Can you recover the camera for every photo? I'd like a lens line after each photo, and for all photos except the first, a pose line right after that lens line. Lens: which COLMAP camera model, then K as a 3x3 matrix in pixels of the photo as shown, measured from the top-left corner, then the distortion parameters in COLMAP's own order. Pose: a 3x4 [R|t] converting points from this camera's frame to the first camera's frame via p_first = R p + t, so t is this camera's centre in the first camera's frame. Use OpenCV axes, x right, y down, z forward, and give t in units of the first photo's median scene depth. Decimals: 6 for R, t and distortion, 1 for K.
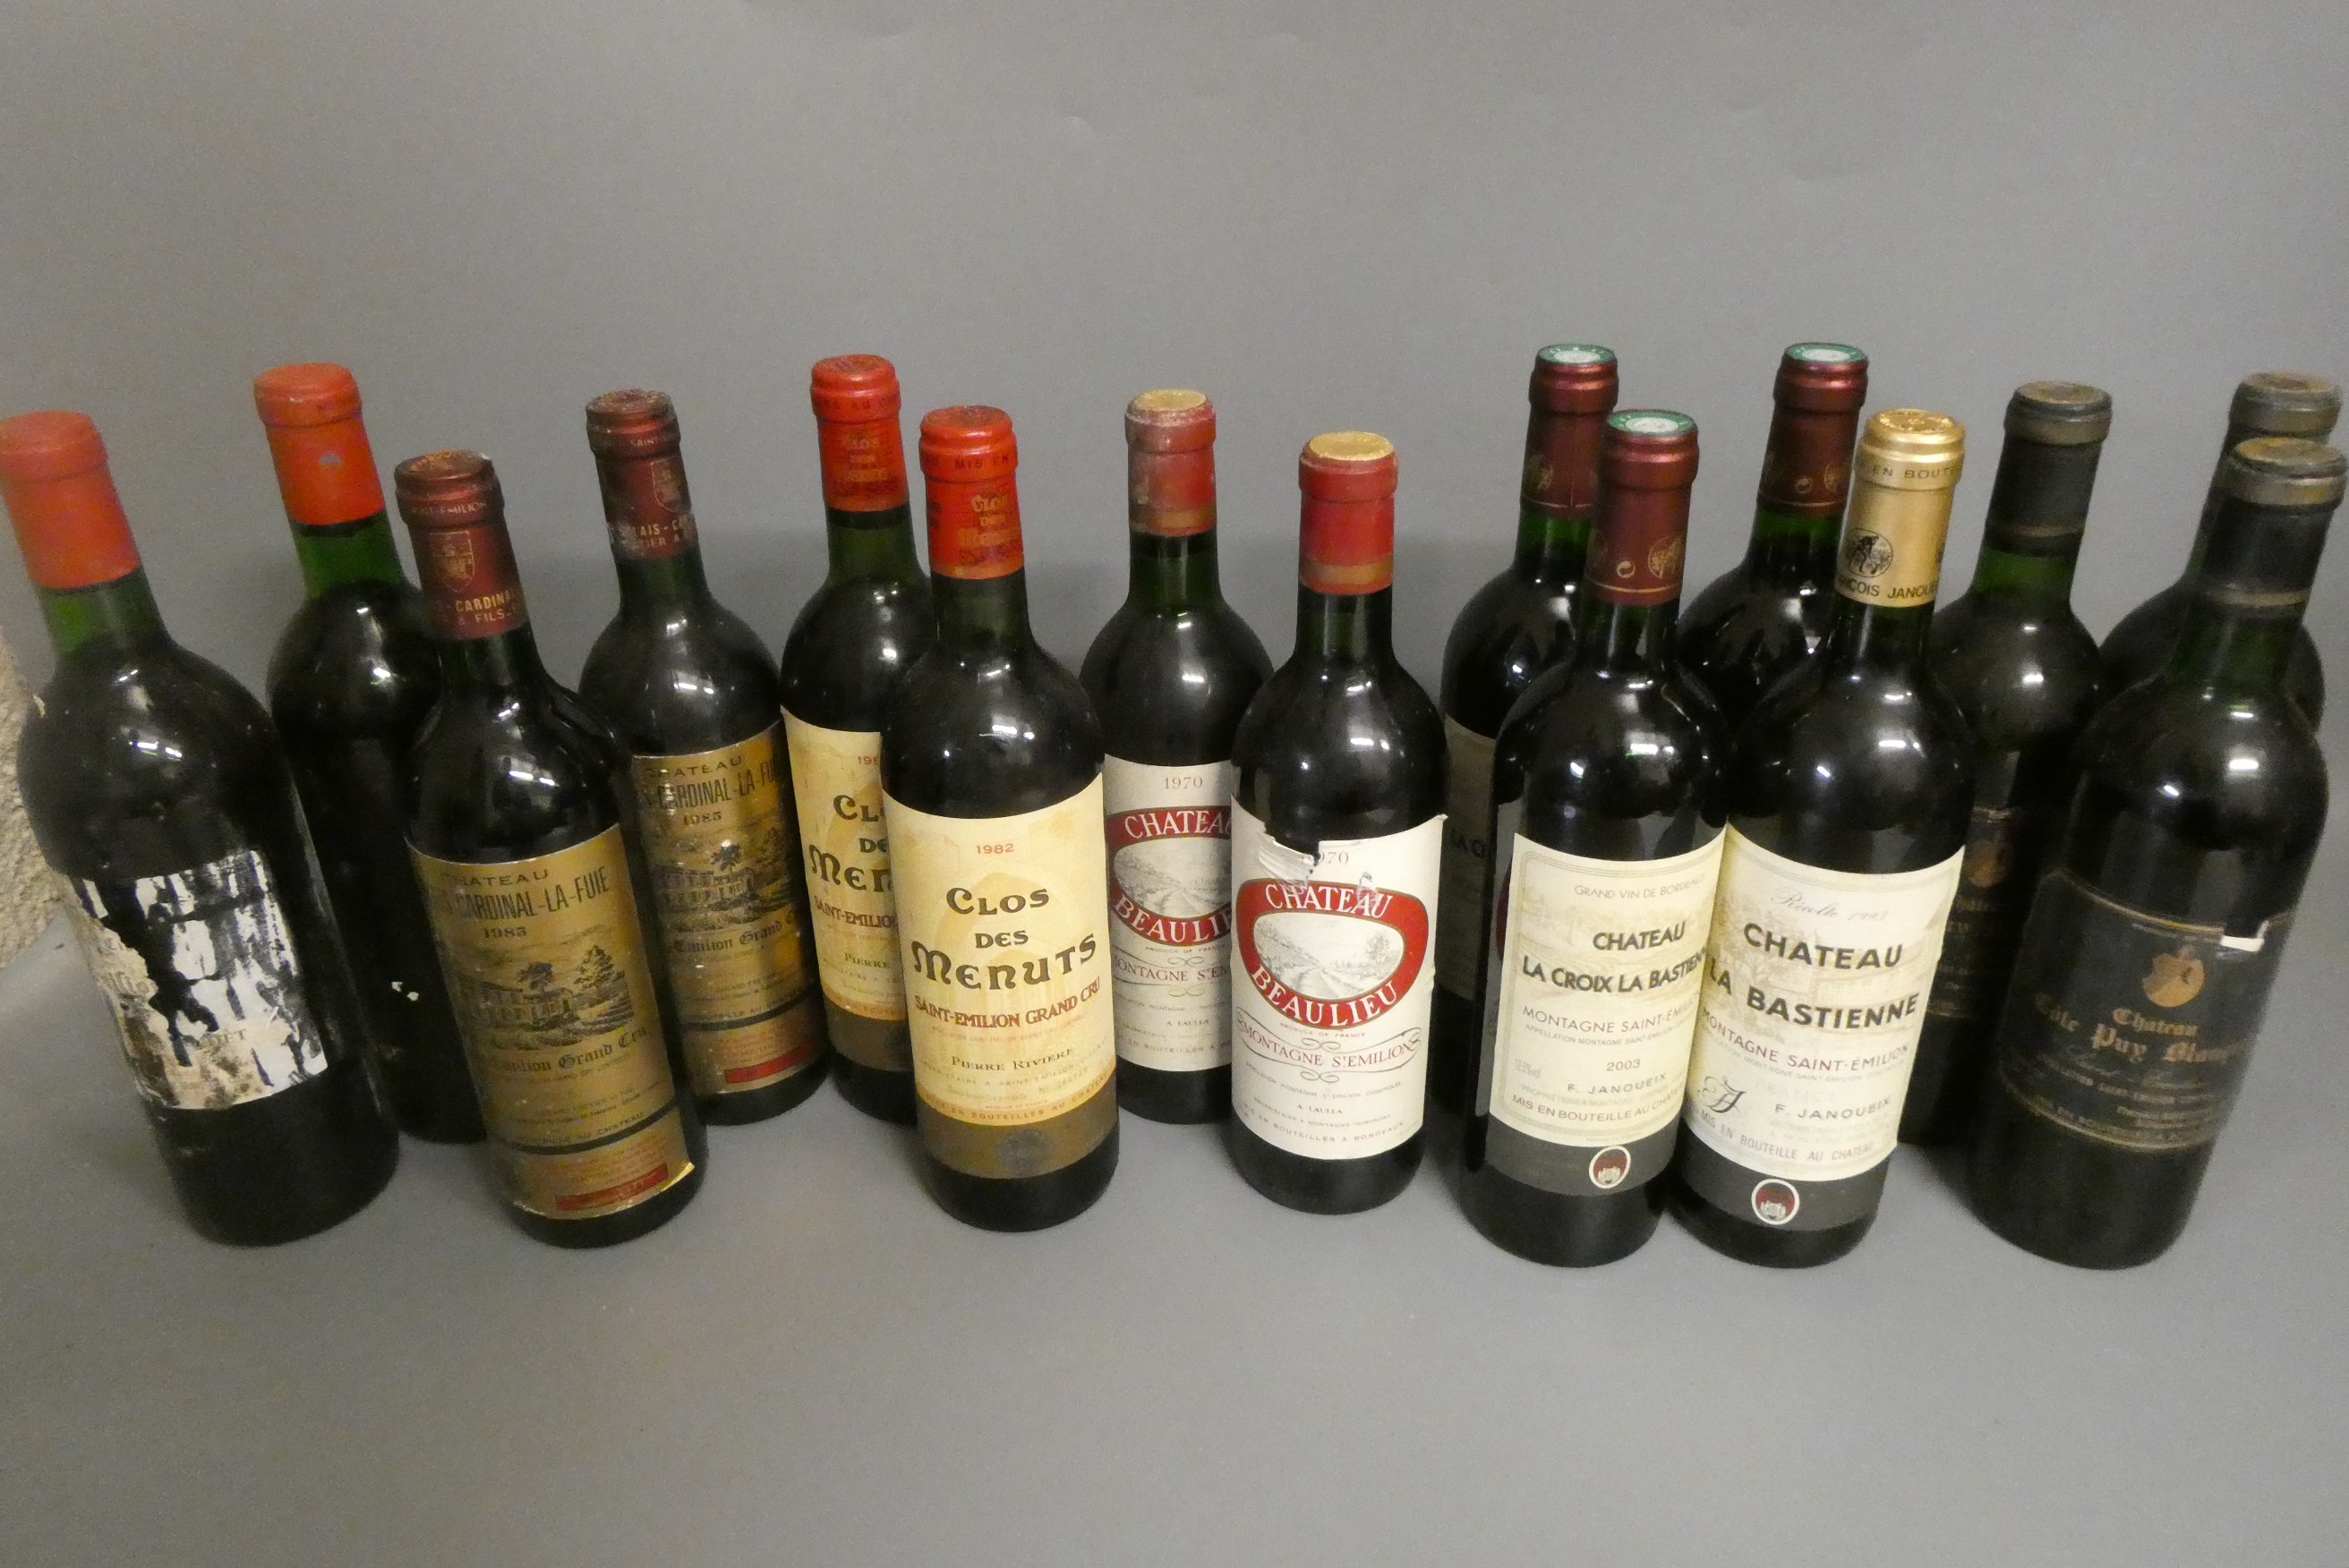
lens RADIAL K [[1666.2, 0, 1222.7], [0, 1666.2, 795.7], [0, 0, 1]] dist [0.010775, -0.022437]
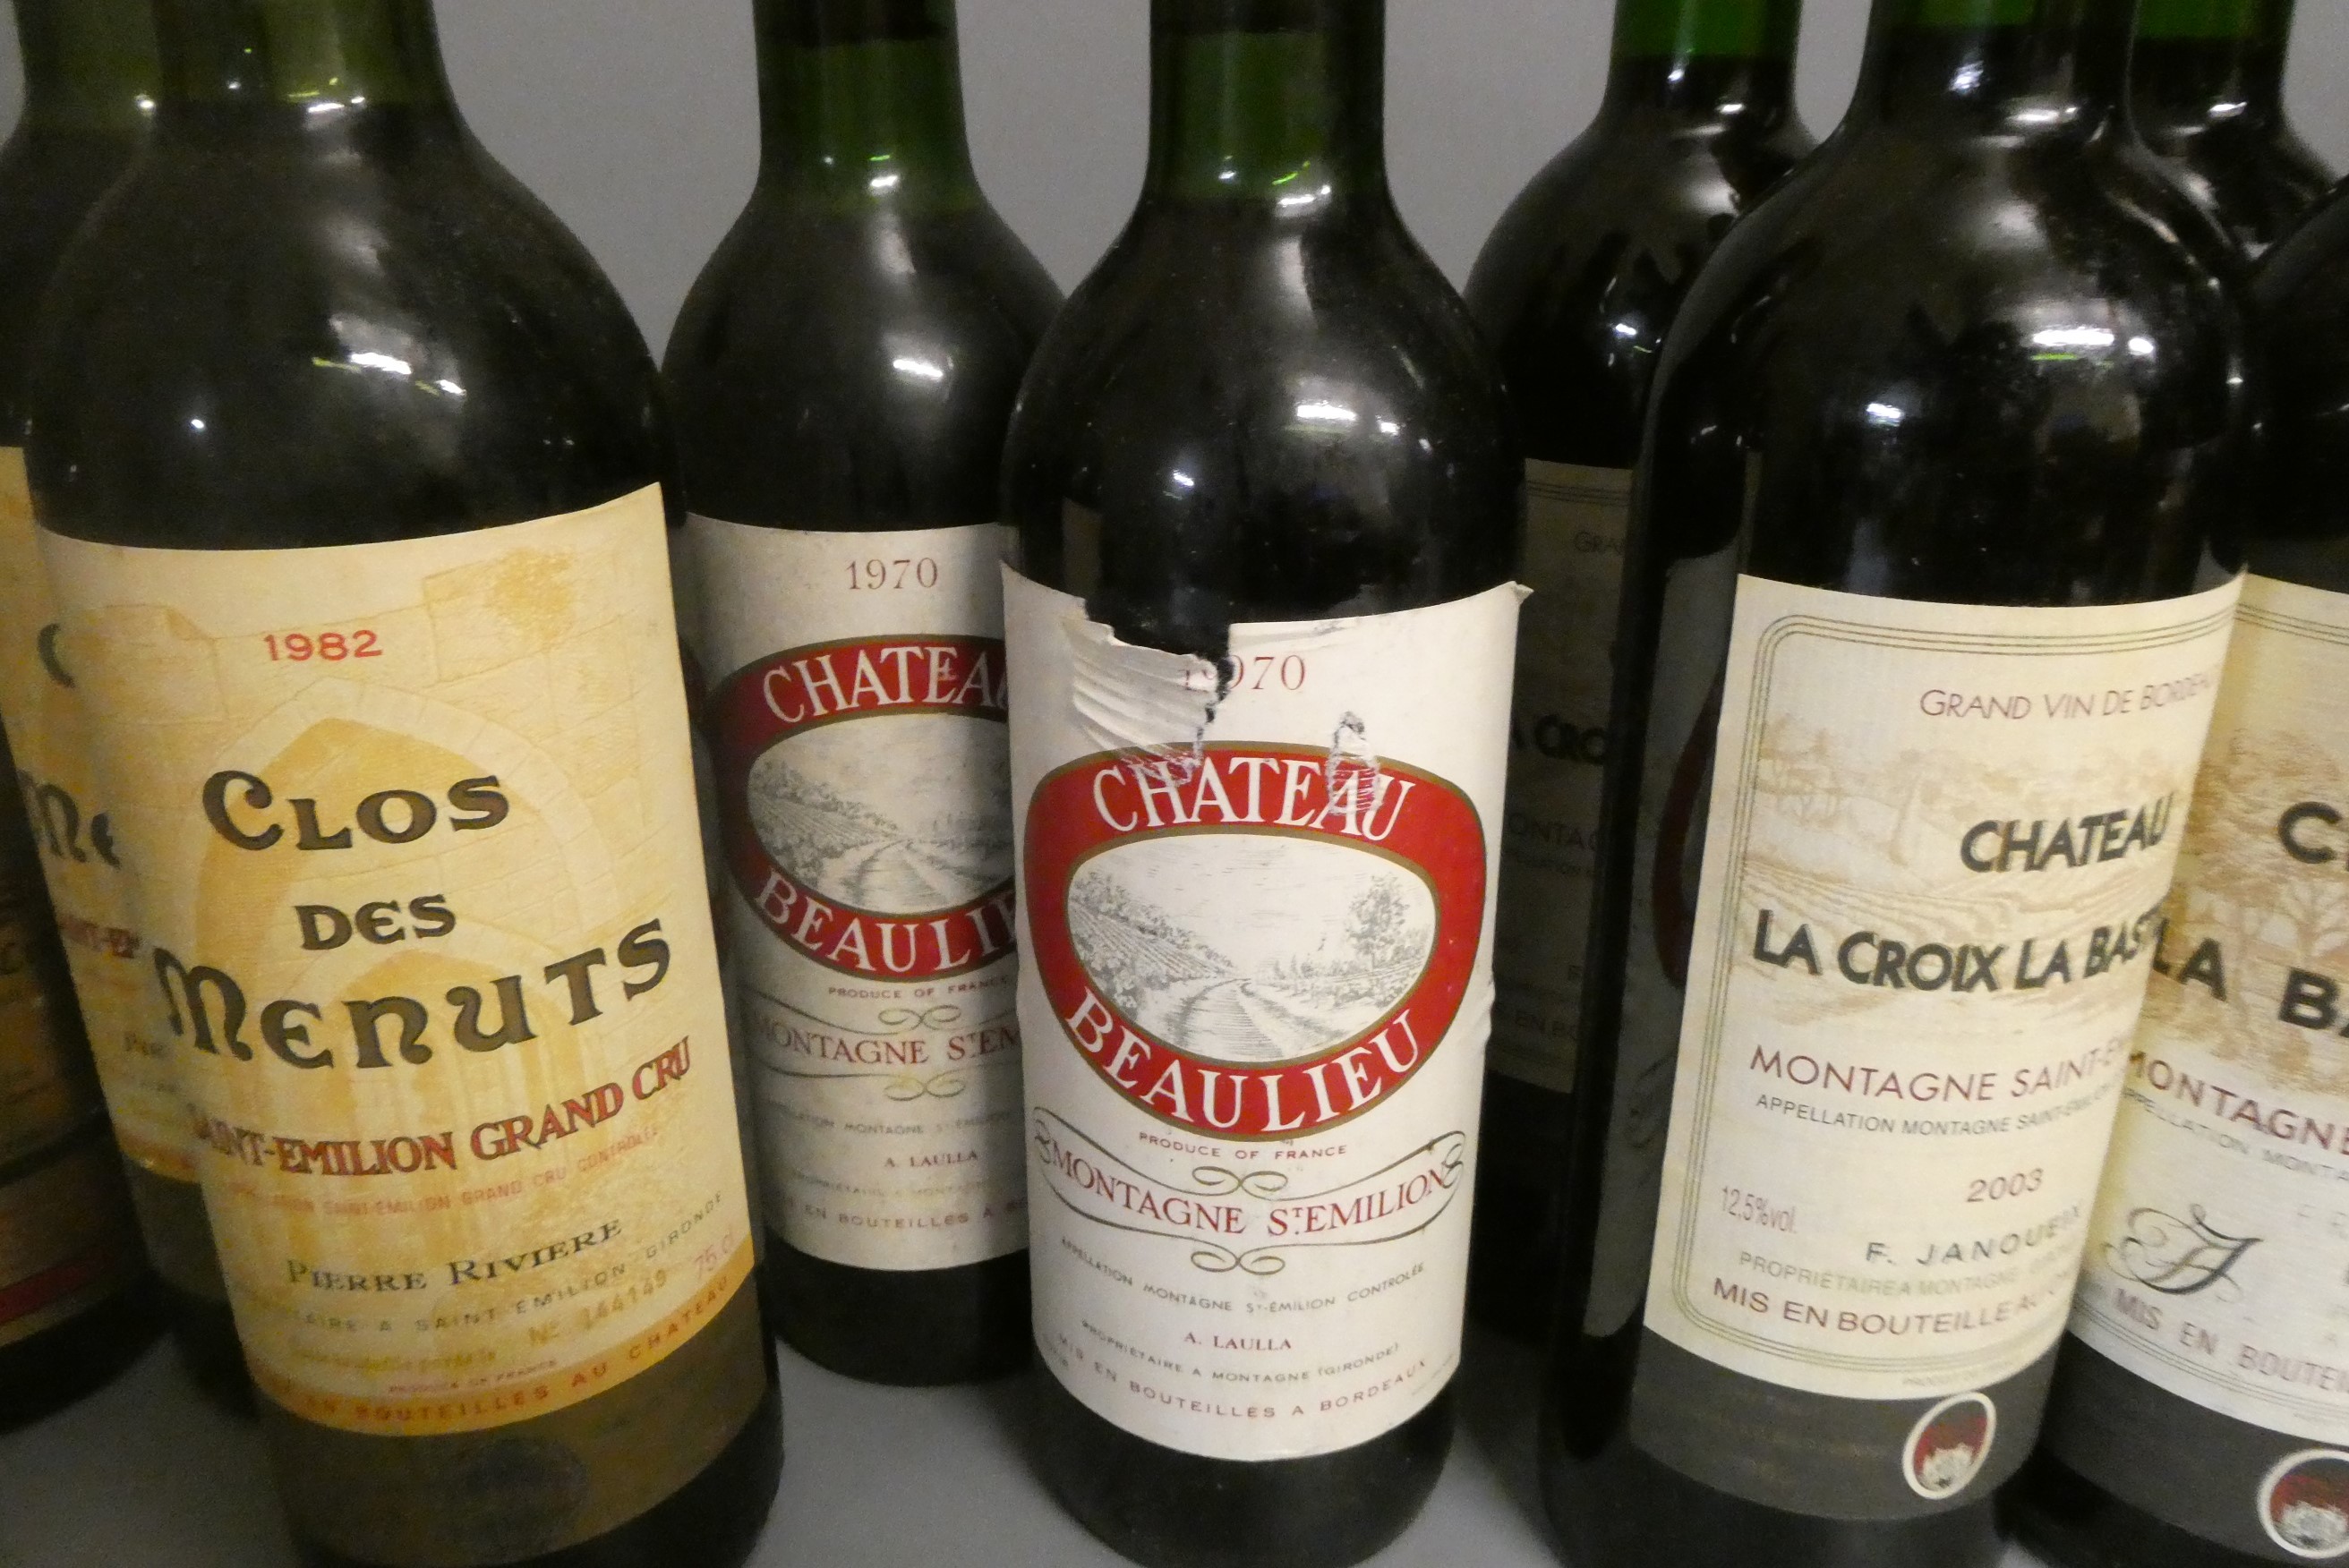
lens RADIAL K [[1683.9, 0, 1204.6], [0, 1683.9, 775.5], [0, 0, 1]] dist [0.000072, -0.000615]
pose [[0.994796, -0.028493, 0.097819, 0.012853], [0.040515, 0.991554, -0.123203, 0.104338], [-0.093482, 0.126525, 0.987549, 0.596913]]
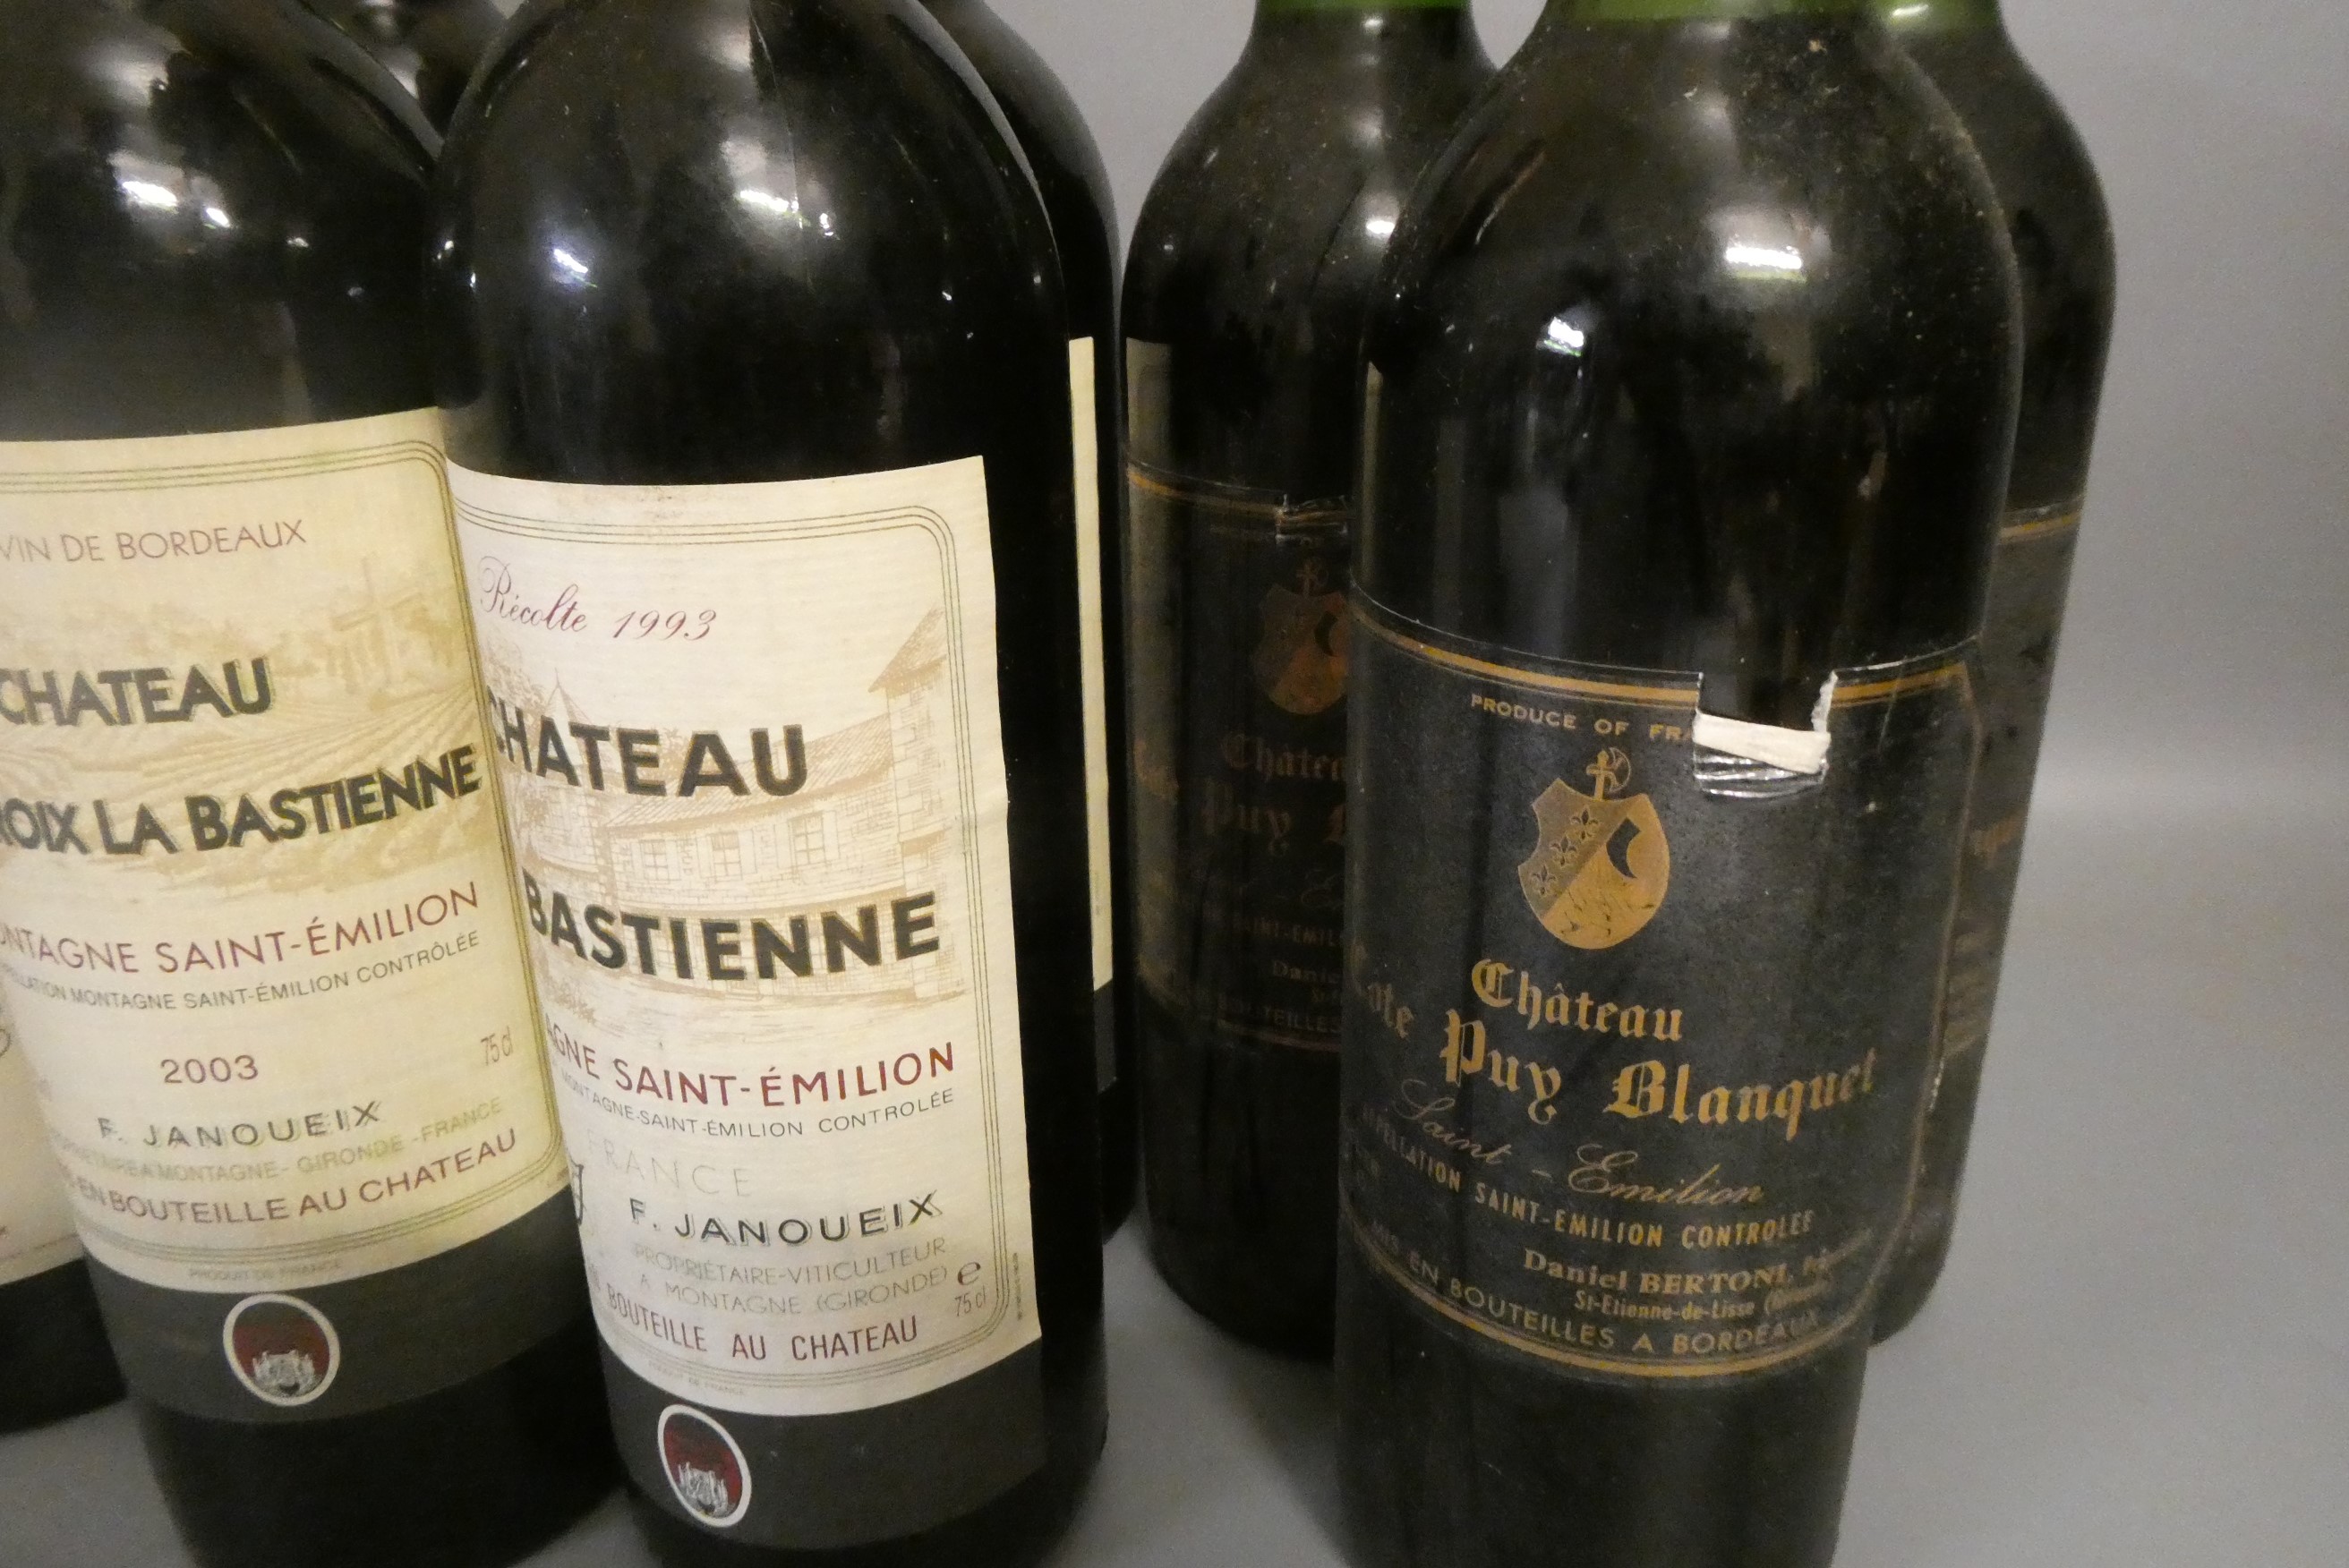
lens RADIAL K [[1826.1, 0, 1174.5], [0, 1826.1, 784.0], [0, 0, 1]] dist [0.003750, 0.001073]
pose [[0.997044, 0.036170, -0.067783, 0.477892], [-0.043206, 0.993492, -0.105389, 0.128999], [0.063530, 0.108006, 0.992118, 0.582614]]
